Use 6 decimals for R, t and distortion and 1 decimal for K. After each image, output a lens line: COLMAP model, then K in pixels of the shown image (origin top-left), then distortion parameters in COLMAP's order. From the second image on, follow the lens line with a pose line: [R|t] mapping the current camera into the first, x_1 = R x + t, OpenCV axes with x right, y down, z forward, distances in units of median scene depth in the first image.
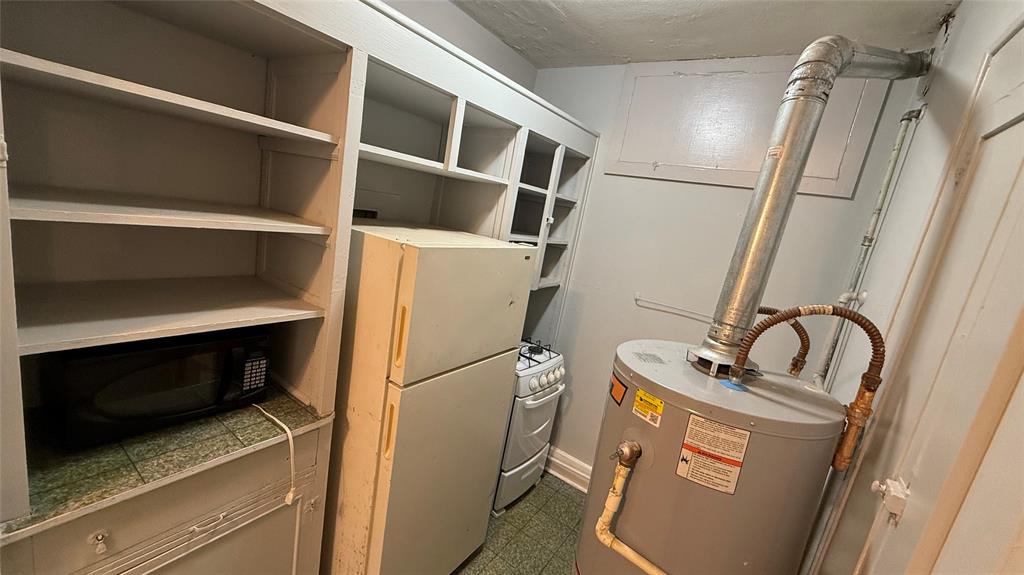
lens RADIAL K [[407.2, 0, 509.6], [0, 407.2, 289.5], [0, 0, 1]] dist [-0.000660, 0.000034]
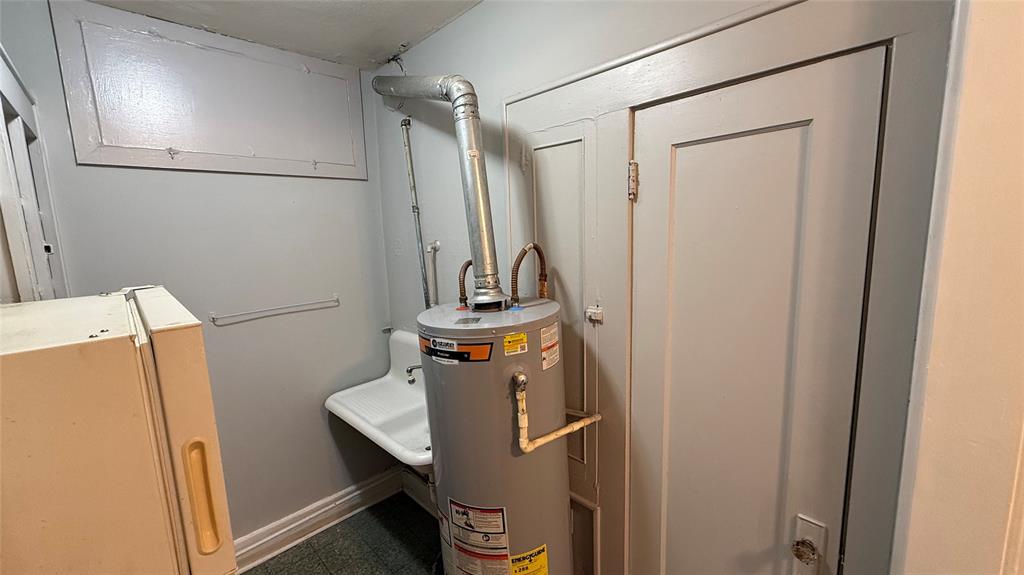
lens RADIAL K [[407.2, 0, 509.6], [0, 407.2, 289.5], [0, 0, 1]] dist [-0.000660, 0.000034]
pose [[0.176012, -0.316830, 0.932008, -0.388492], [0.263358, 0.927433, 0.265539, -0.110331], [-0.948505, 0.198713, 0.246679, 0.283375]]
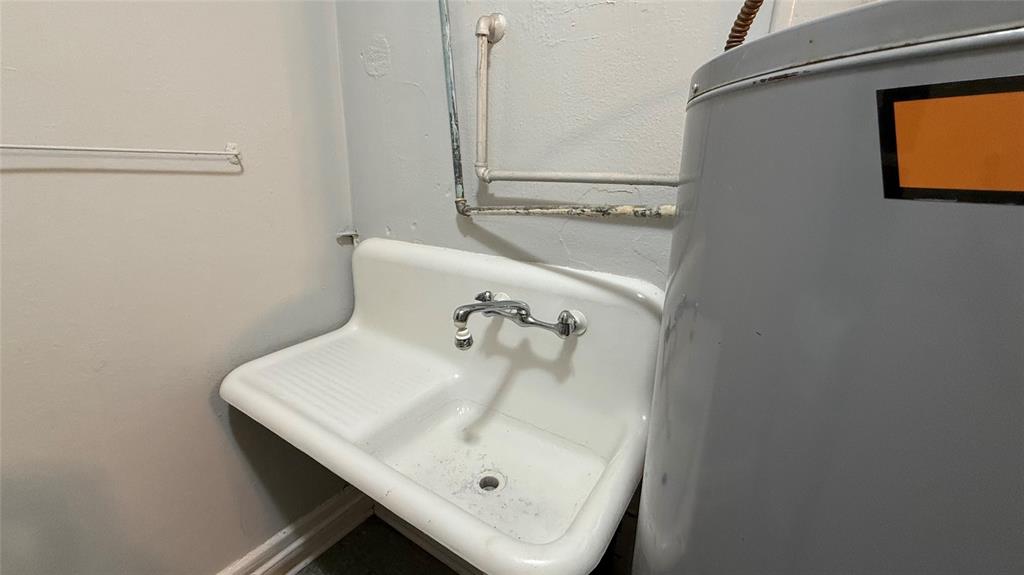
lens RADIAL K [[407.2, 0, 509.6], [0, 407.2, 289.5], [0, 0, 1]] dist [-0.000660, 0.000034]
pose [[-0.009866, -0.440583, 0.897658, 0.072355], [0.166634, 0.884425, 0.435919, 0.079486], [-0.985969, 0.153881, 0.064690, 0.705874]]
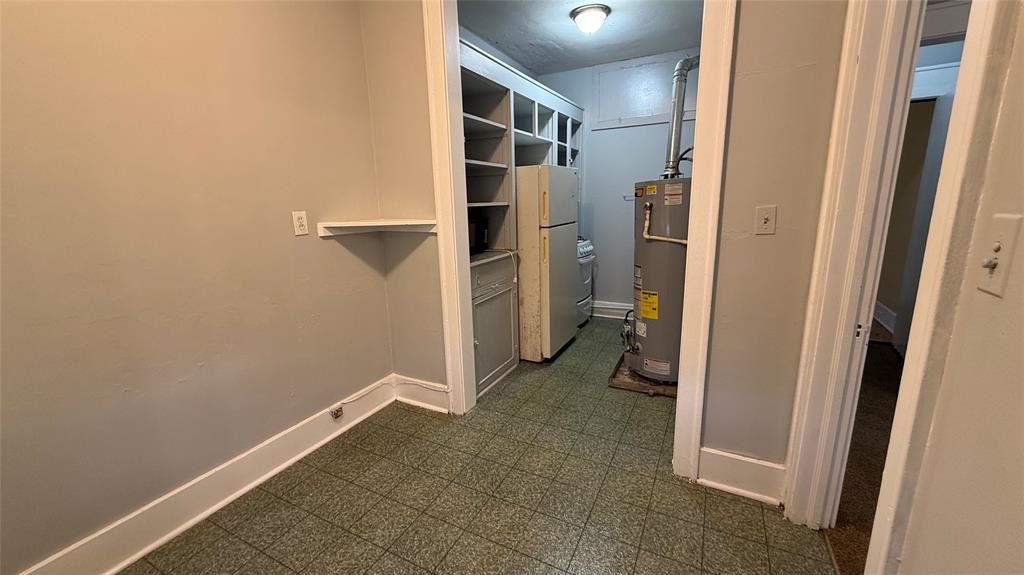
lens RADIAL K [[407.2, 0, 509.6], [0, 407.2, 289.5], [0, 0, 1]] dist [-0.000660, 0.000034]
pose [[0.971921, -0.218613, 0.087050, -0.503077], [0.216402, 0.975706, 0.034191, 0.302838], [-0.092410, -0.014393, 0.995617, -0.875060]]
